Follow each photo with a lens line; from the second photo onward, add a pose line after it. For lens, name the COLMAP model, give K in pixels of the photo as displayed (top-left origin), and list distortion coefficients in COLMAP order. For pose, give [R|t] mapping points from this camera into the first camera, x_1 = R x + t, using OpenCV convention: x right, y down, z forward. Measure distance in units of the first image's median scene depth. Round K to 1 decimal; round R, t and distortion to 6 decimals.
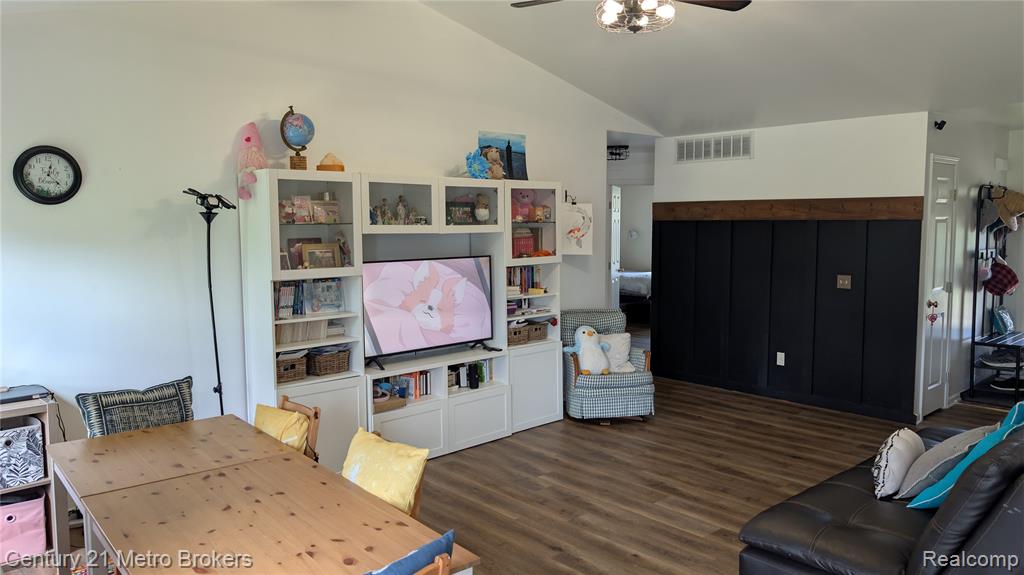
lens RADIAL K [[734.8, 0, 512.0], [0, 734.8, 287.5], [0, 0, 1]] dist [0.056497, -0.071425]
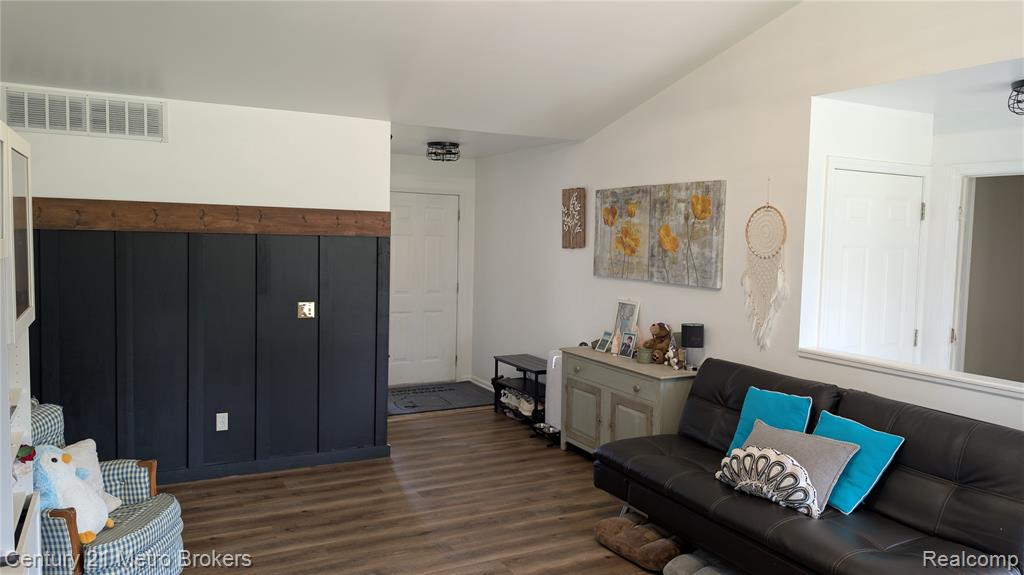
lens RADIAL K [[738.8, 0, 514.6], [0, 738.8, 281.2], [0, 0, 1]] dist [0.054362, -0.059224]
pose [[0.254905, -0.047534, 0.965797, -0.318215], [0.066236, 0.997303, 0.031602, -0.055013], [-0.964695, 0.055915, 0.257366, 0.617317]]
